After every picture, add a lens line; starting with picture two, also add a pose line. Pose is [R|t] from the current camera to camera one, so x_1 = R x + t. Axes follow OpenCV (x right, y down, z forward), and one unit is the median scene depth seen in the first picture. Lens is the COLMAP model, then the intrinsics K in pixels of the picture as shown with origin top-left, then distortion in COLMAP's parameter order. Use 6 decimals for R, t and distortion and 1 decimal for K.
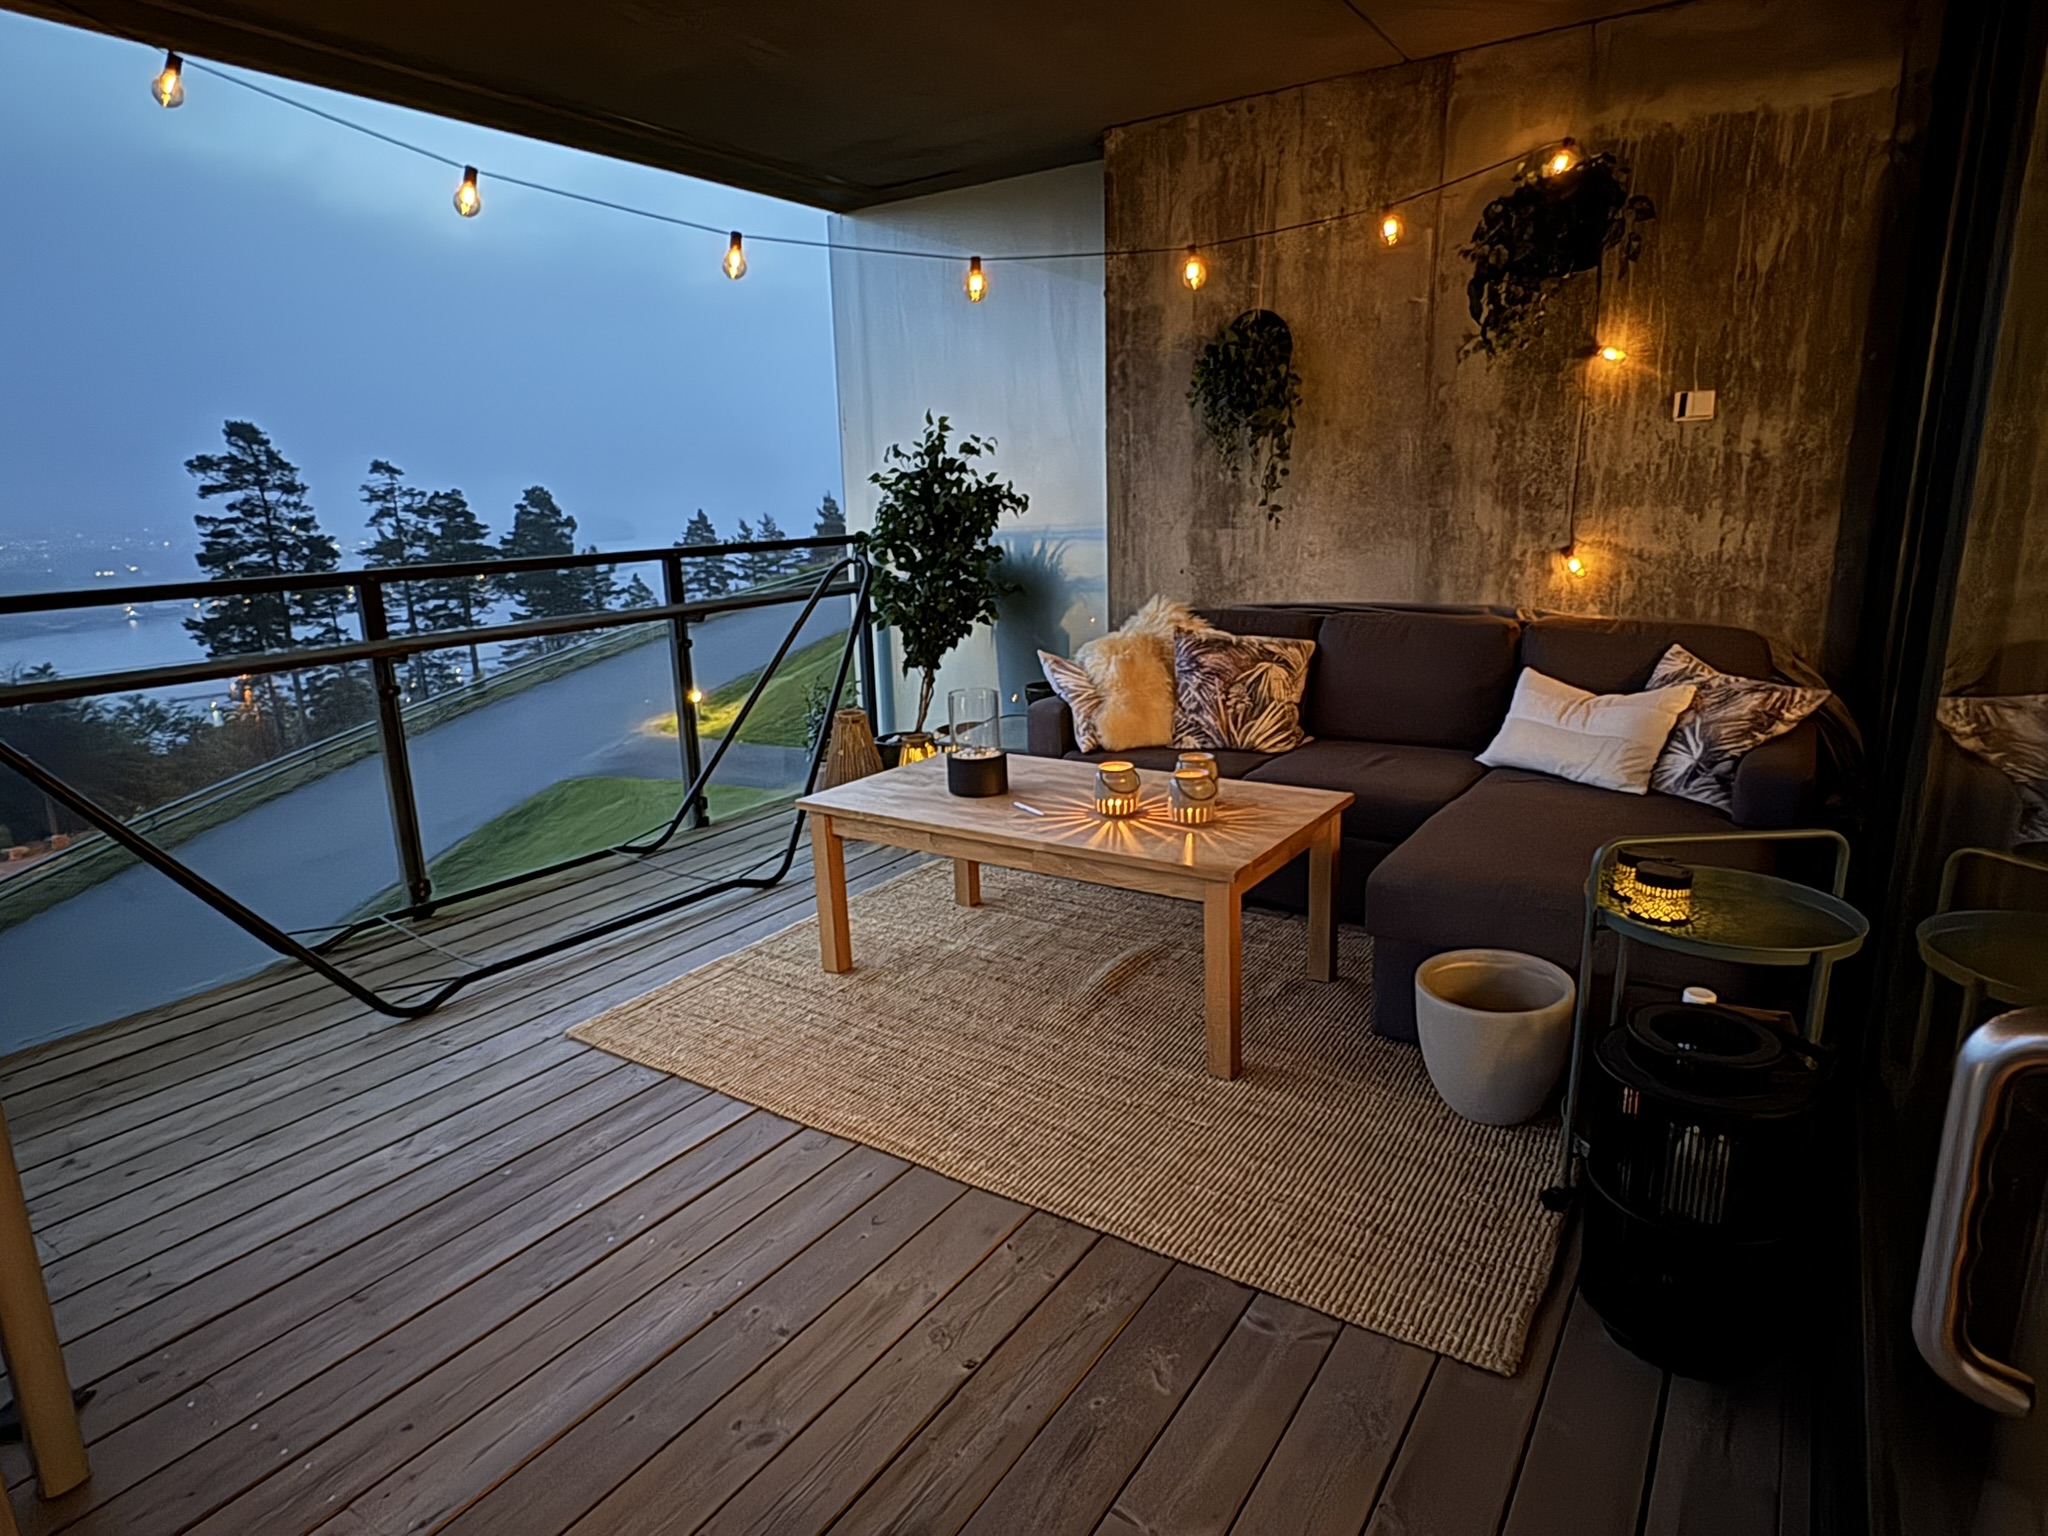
lens RADIAL K [[1163.9, 0, 1025.7], [0, 1163.9, 765.7], [0, 0, 1]] dist [0.000992, 0.001775]
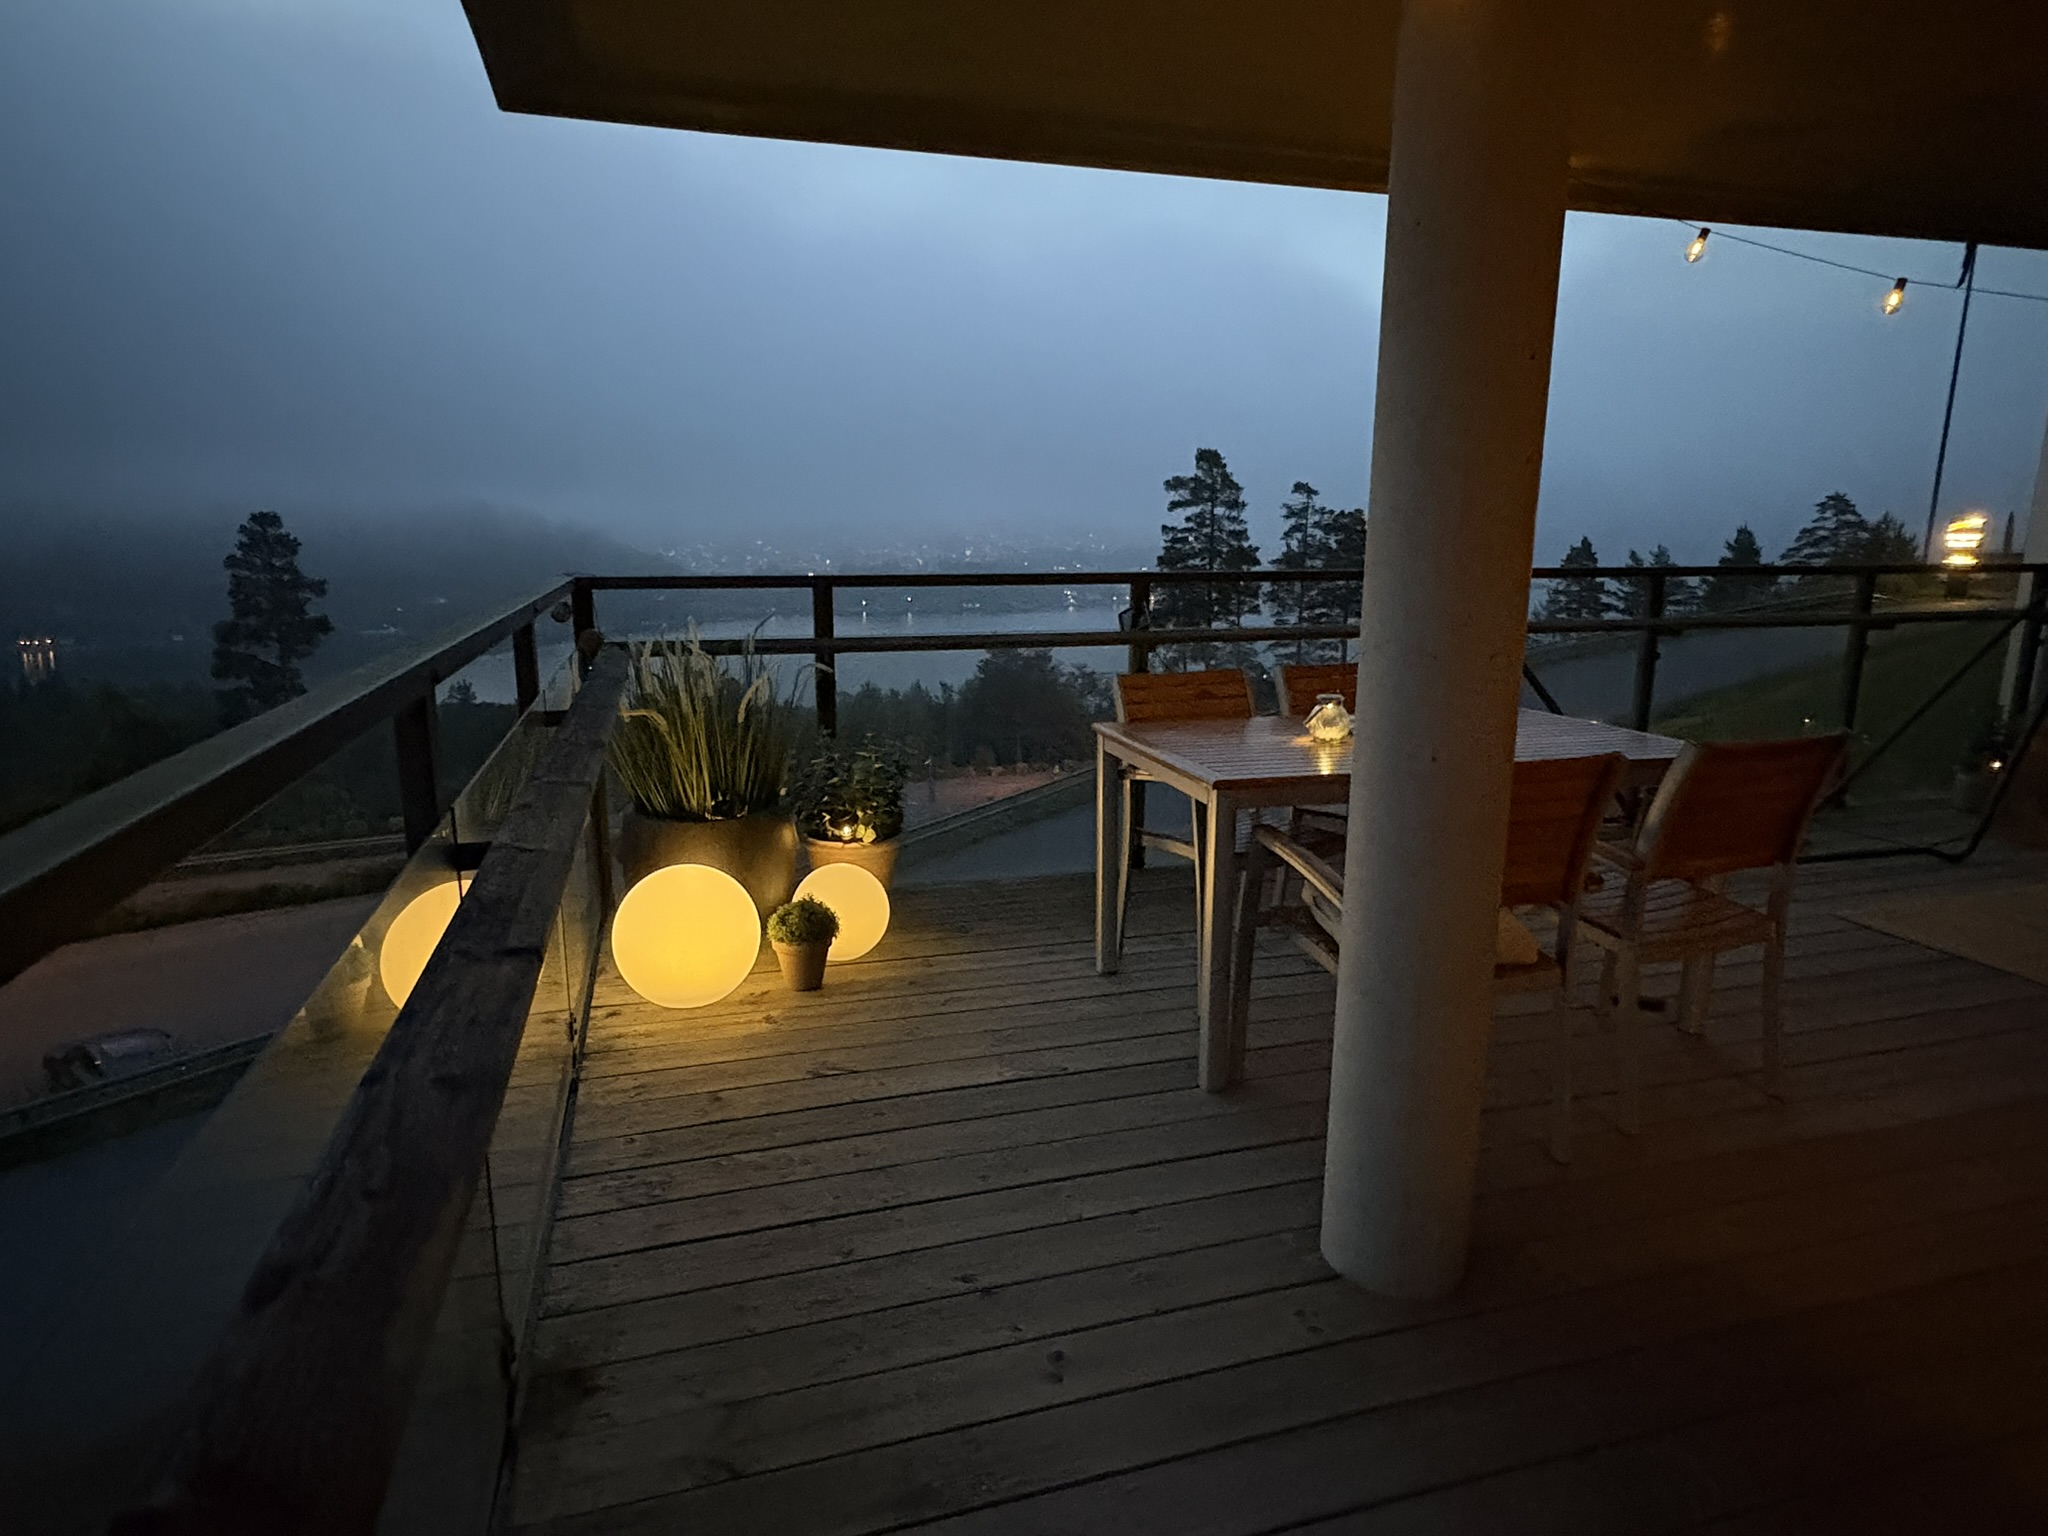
lens RADIAL K [[1163.9, 0, 1017.9], [0, 1163.9, 780.1], [0, 0, 1]] dist [0.000992, 0.001775]
pose [[0.765513, 0.170075, -0.620535, -0.219874], [-0.174291, 0.983187, 0.054460, 0.119580], [0.619364, 0.066464, 0.782285, -0.468355]]
